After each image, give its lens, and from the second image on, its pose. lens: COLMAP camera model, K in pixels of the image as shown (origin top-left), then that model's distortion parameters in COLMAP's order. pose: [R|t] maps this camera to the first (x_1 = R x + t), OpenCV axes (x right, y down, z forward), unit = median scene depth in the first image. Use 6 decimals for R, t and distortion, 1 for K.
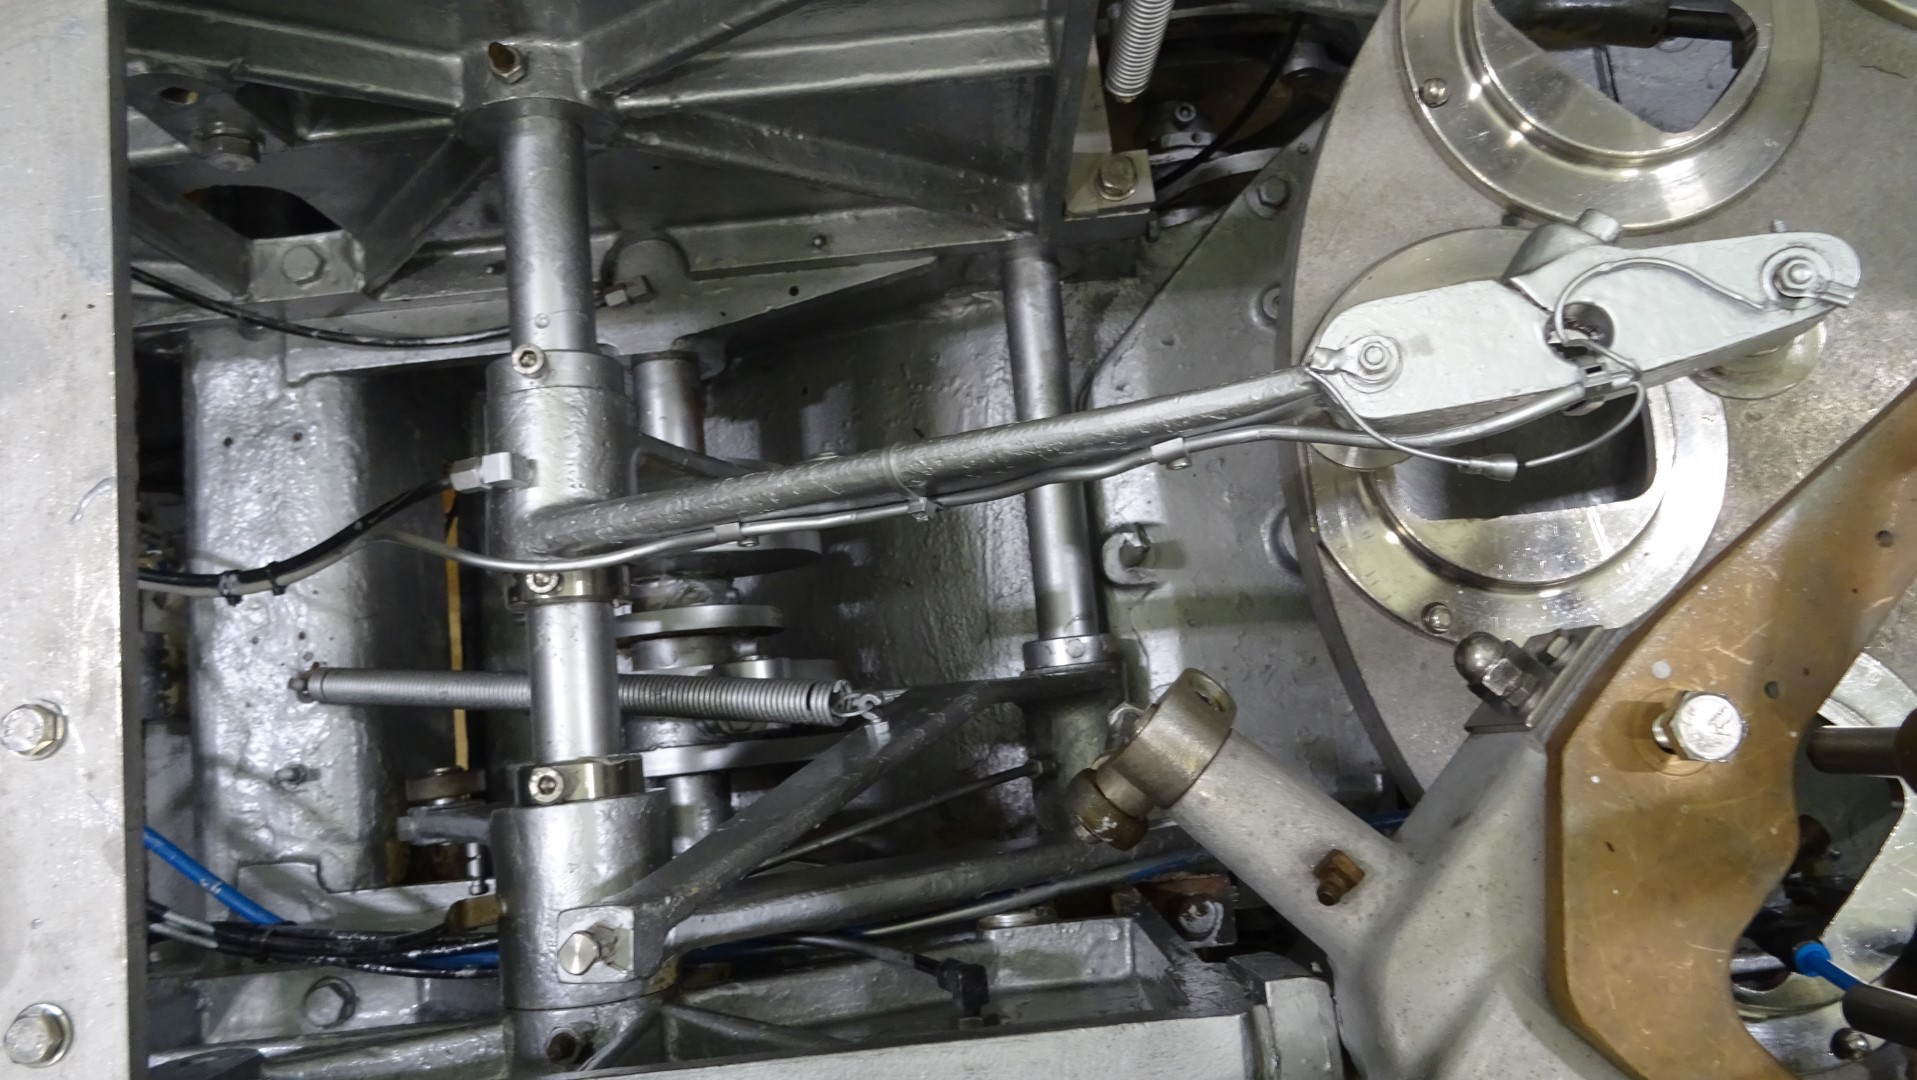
lens RADIAL K [[1389.8, 0, 958.5], [0, 1389.8, 540.0], [0, 0, 1]] dist [0.026923, -0.032506]
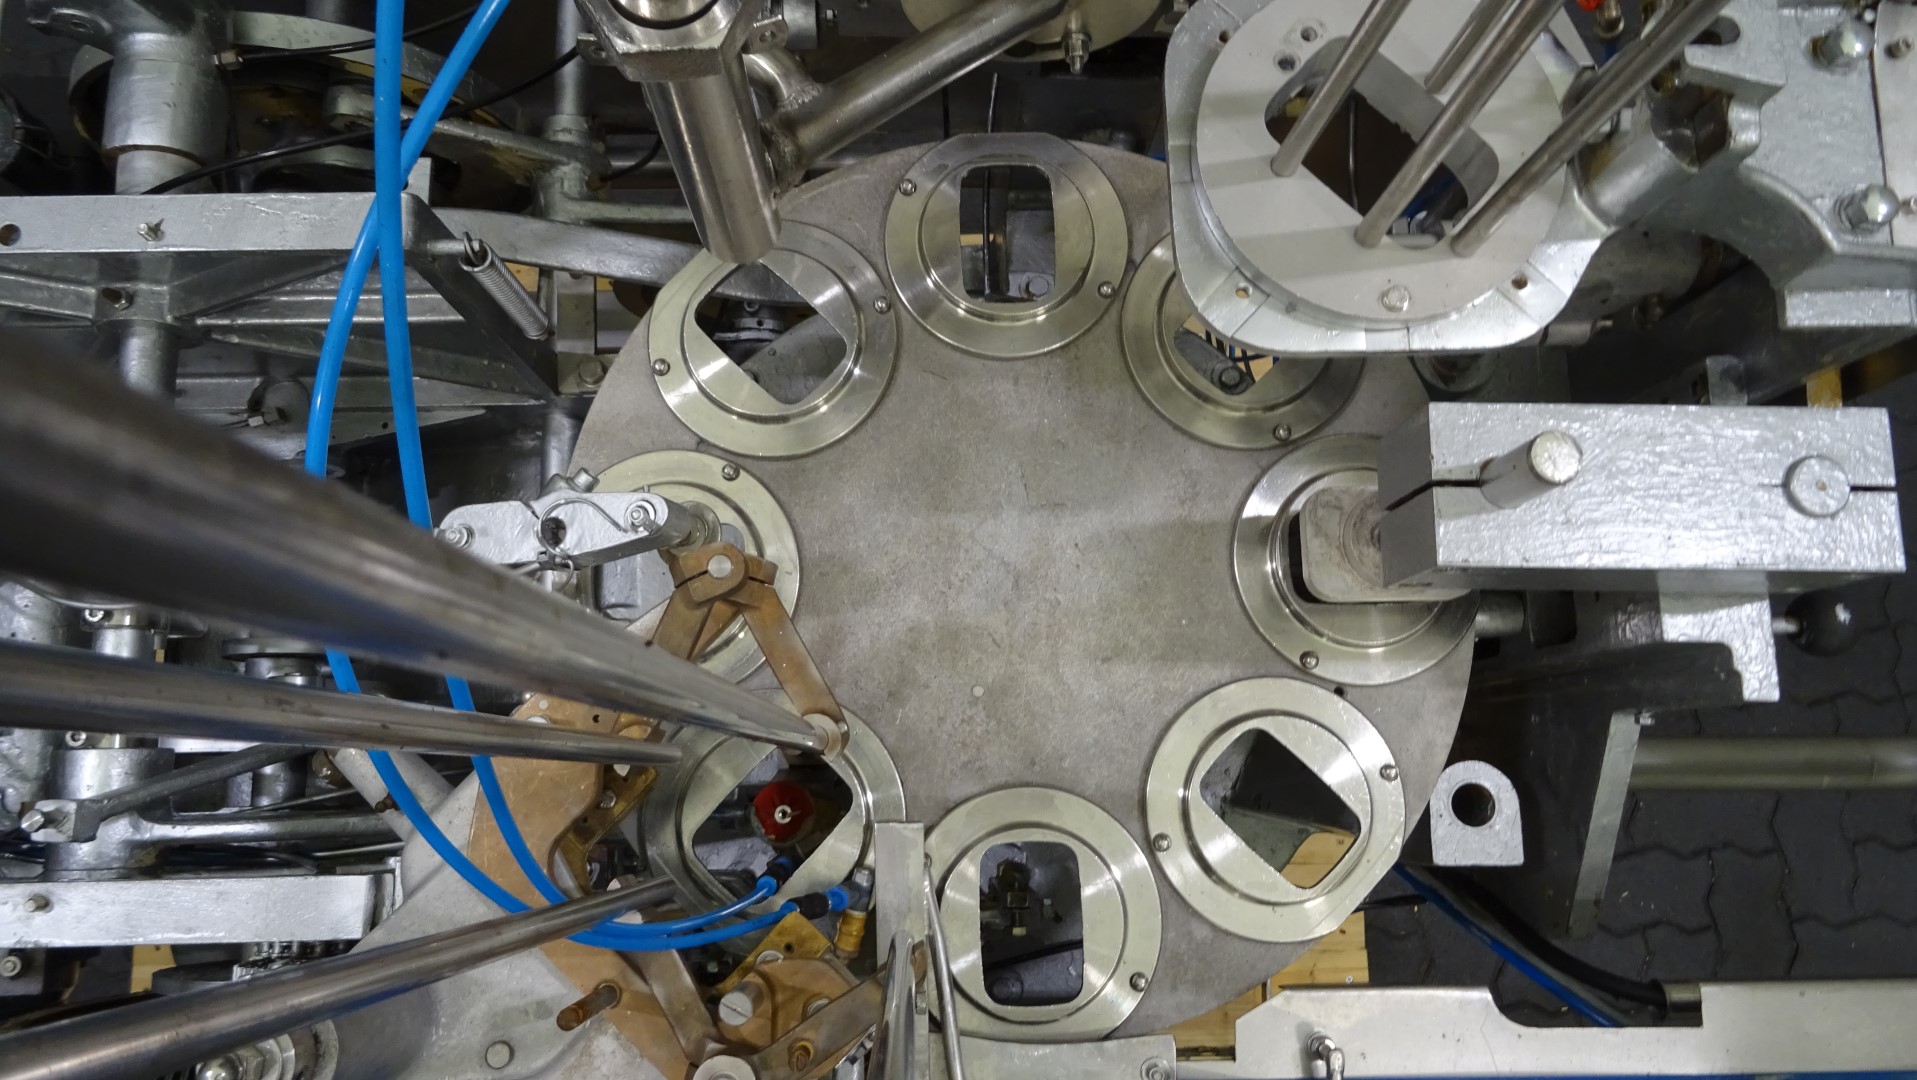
lens RADIAL K [[1389.8, 0, 958.5], [0, 1389.8, 540.0], [0, 0, 1]] dist [0.026923, -0.032506]
pose [[0.996690, 0.080311, 0.012605, 0.632396], [-0.079758, 0.996030, -0.039532, -0.067730], [-0.015730, 0.038396, 0.999139, -0.617664]]
